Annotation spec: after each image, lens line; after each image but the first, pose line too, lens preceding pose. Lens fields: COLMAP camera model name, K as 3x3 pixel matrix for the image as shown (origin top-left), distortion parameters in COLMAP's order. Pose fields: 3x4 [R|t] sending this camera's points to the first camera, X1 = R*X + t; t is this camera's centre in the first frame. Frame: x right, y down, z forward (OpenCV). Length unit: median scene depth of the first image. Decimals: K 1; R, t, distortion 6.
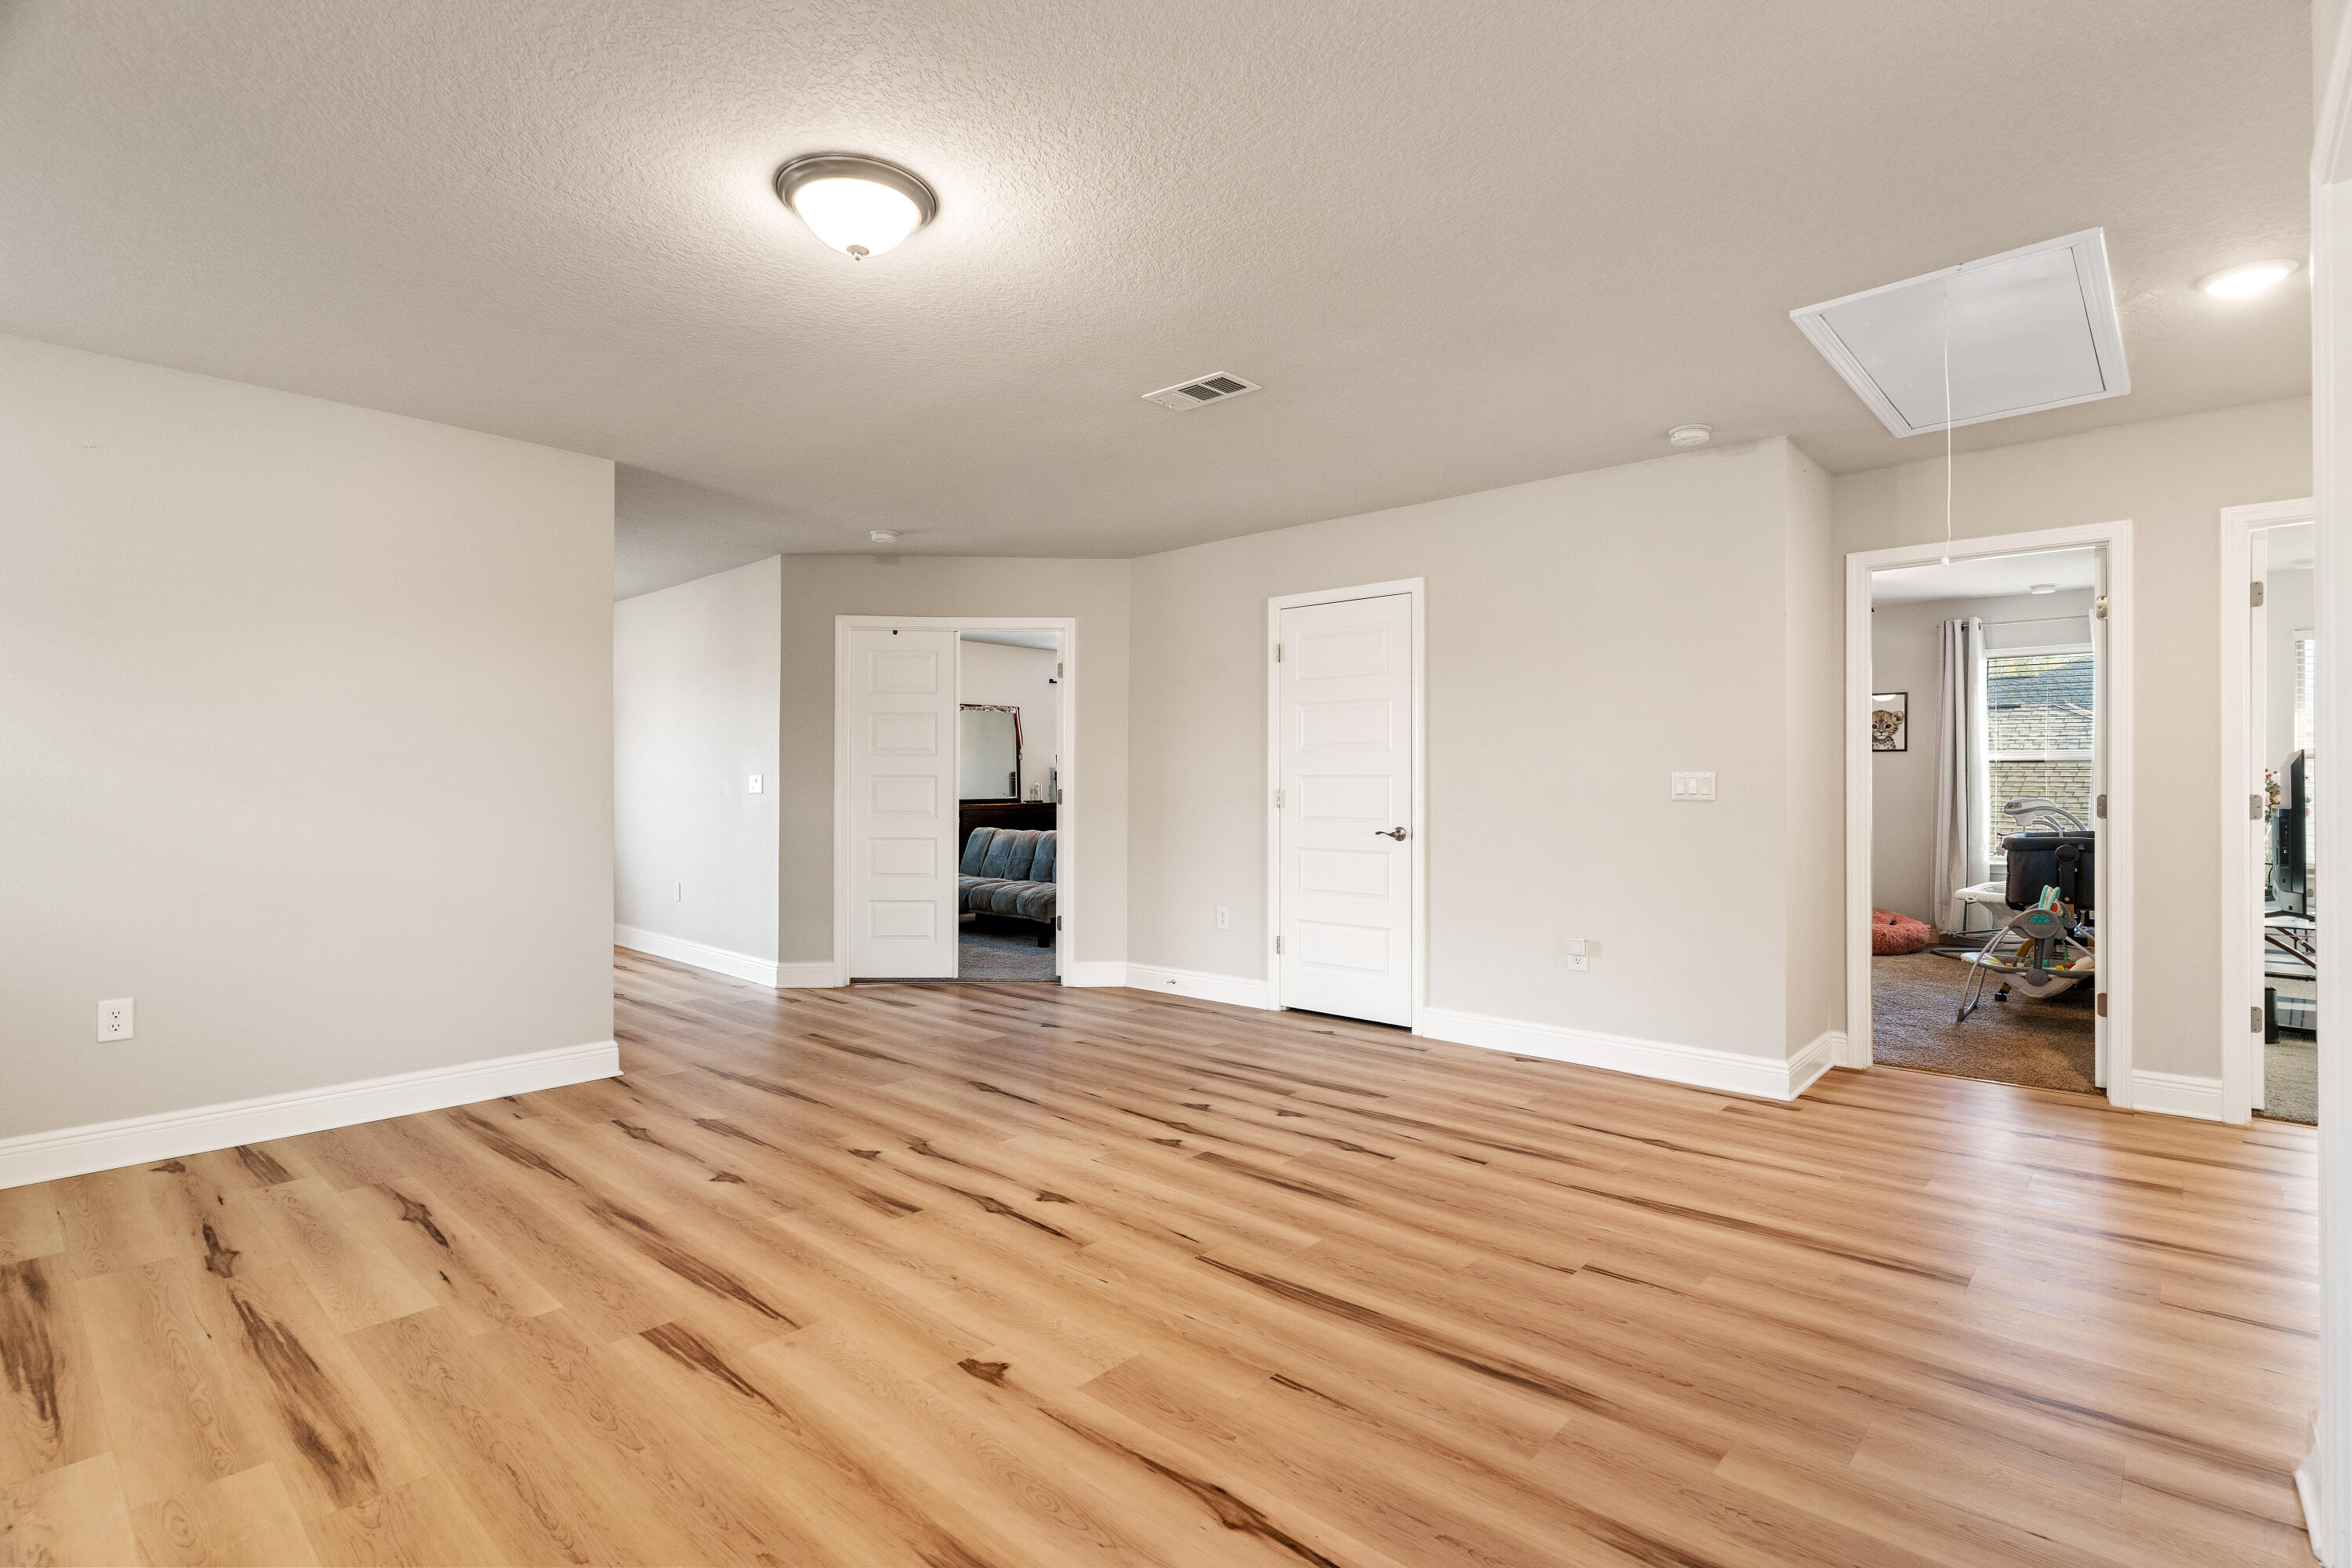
lens RADIAL K [[1143.7, 0, 1176.0], [0, 1143.7, 784.0], [0, 0, 1]] dist [0.003046, 0.000404]
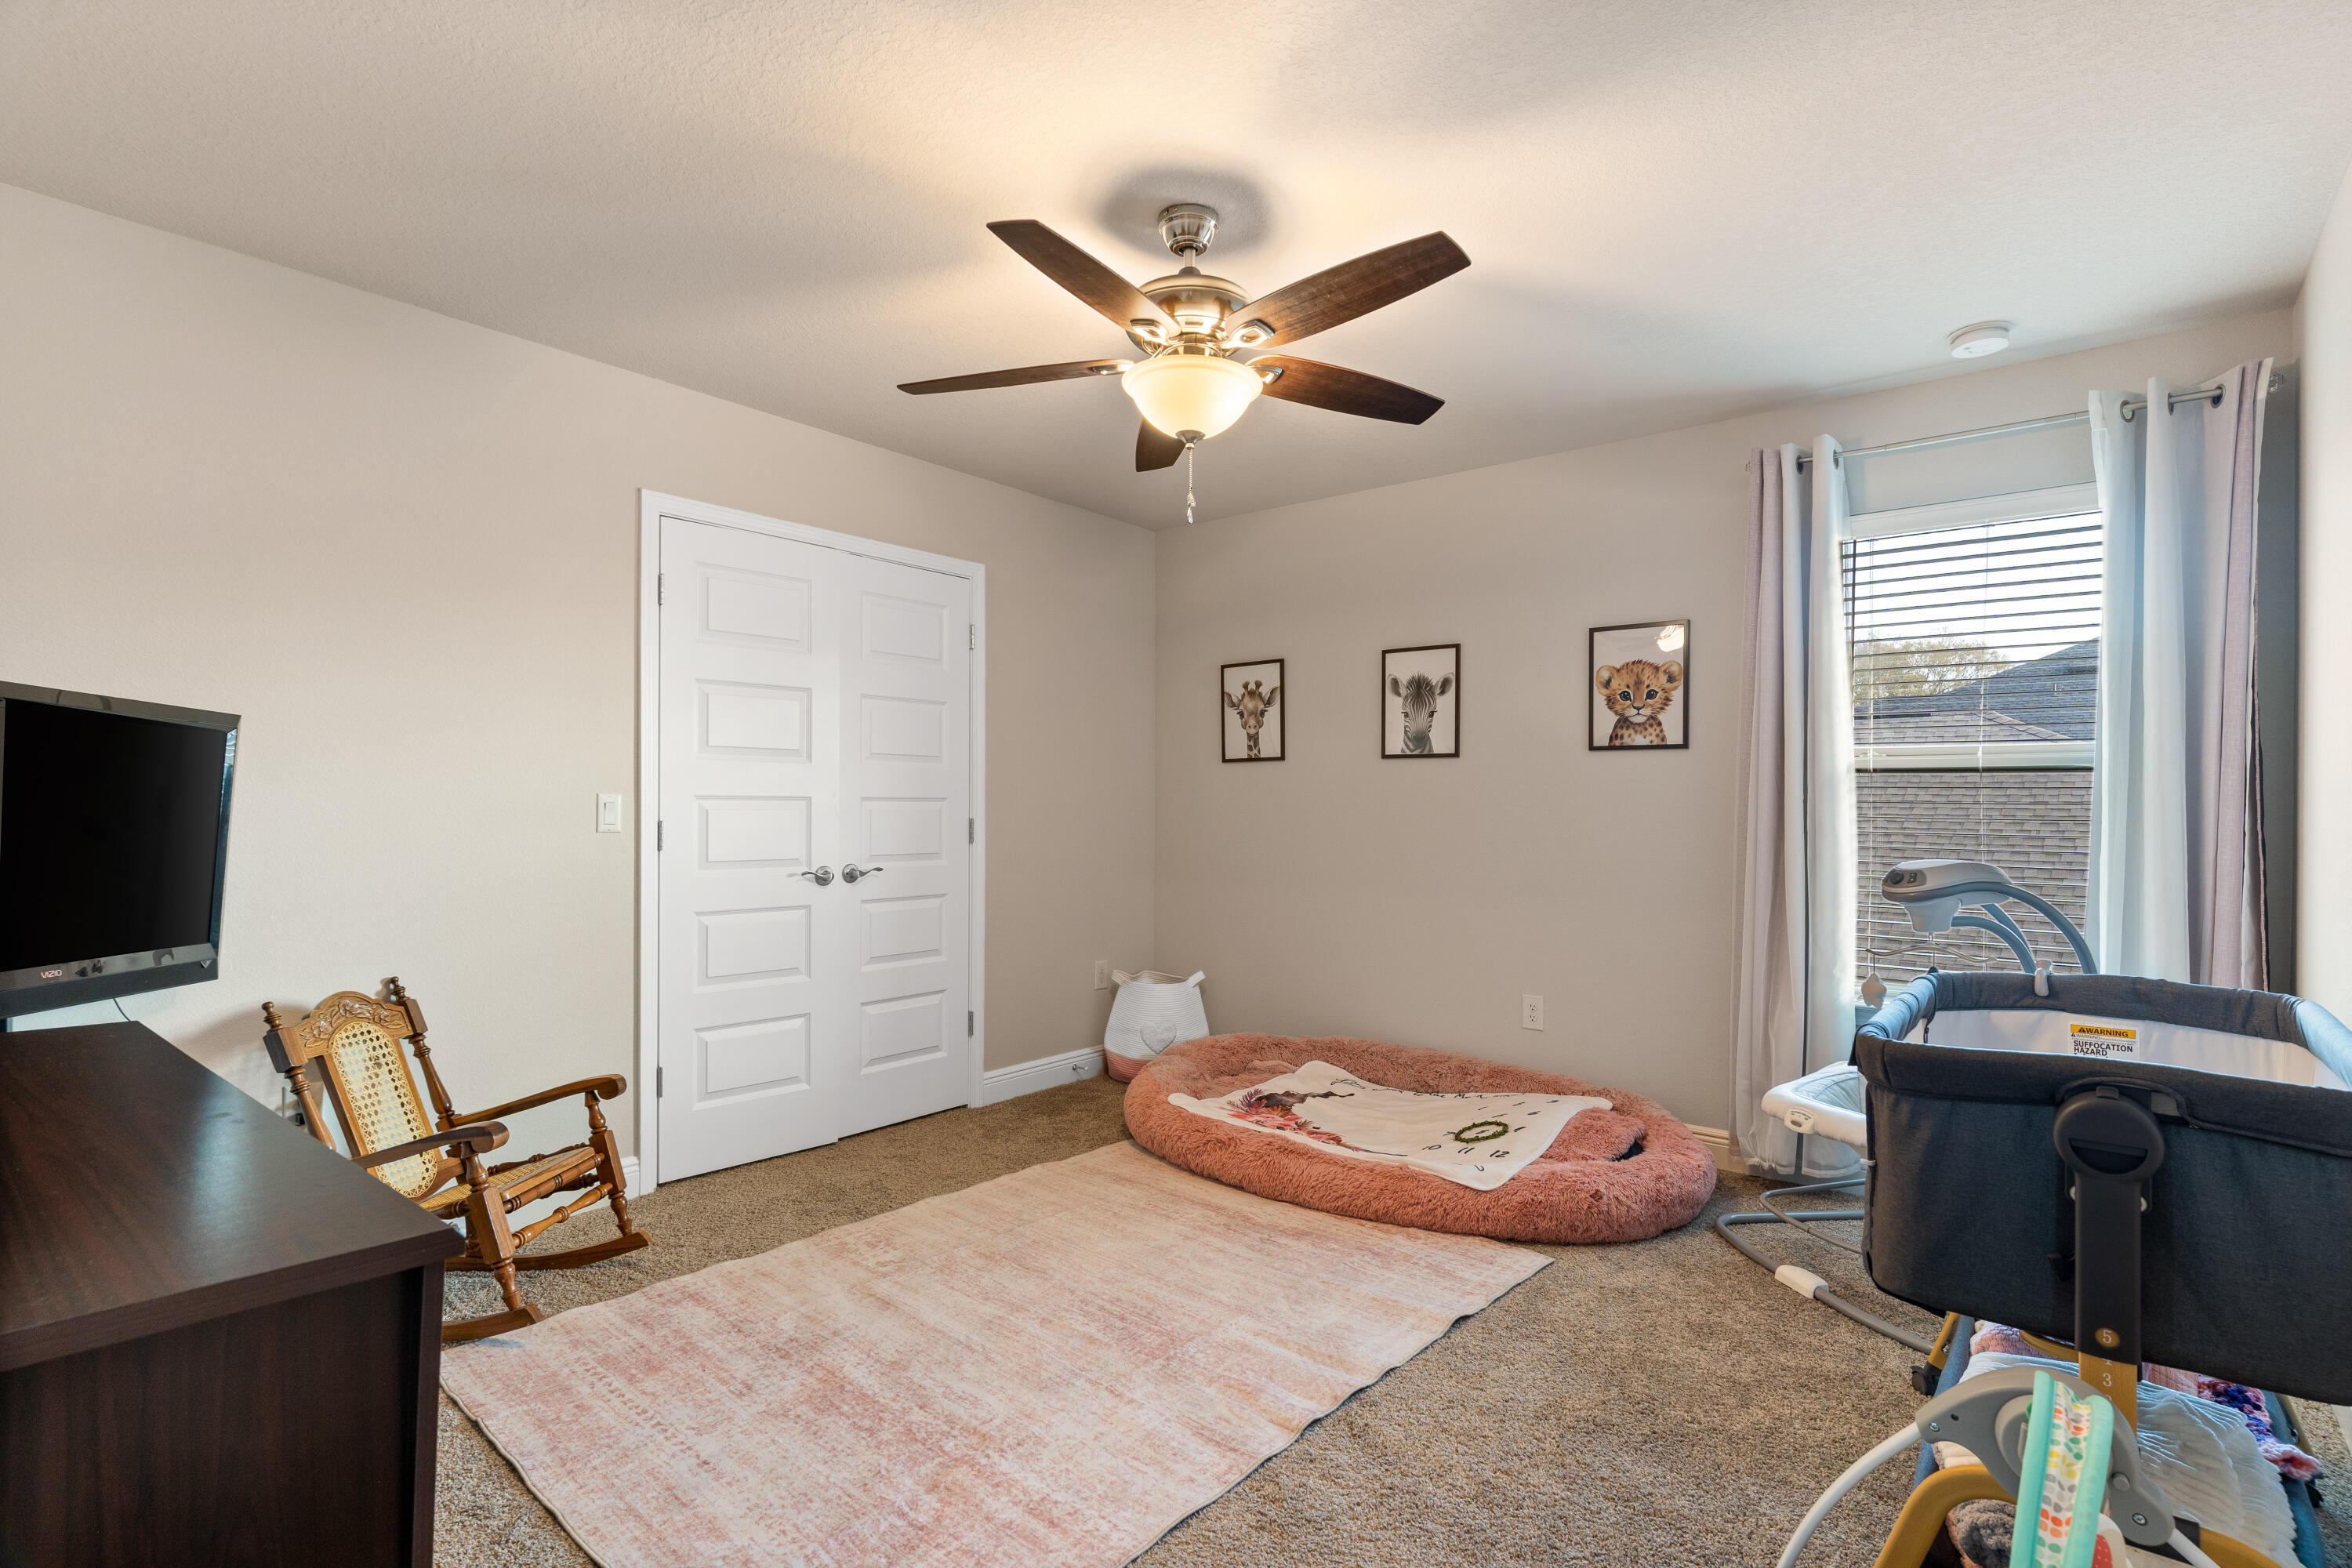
lens RADIAL K [[1143.7, 0, 1176.0], [0, 1143.7, 784.0], [0, 0, 1]] dist [0.003046, 0.000404]
pose [[0.998774, 0.011776, 0.048085, 0.429731], [-0.010672, 0.999675, -0.023159, -0.001640], [-0.048342, 0.022618, 0.998575, 0.577496]]
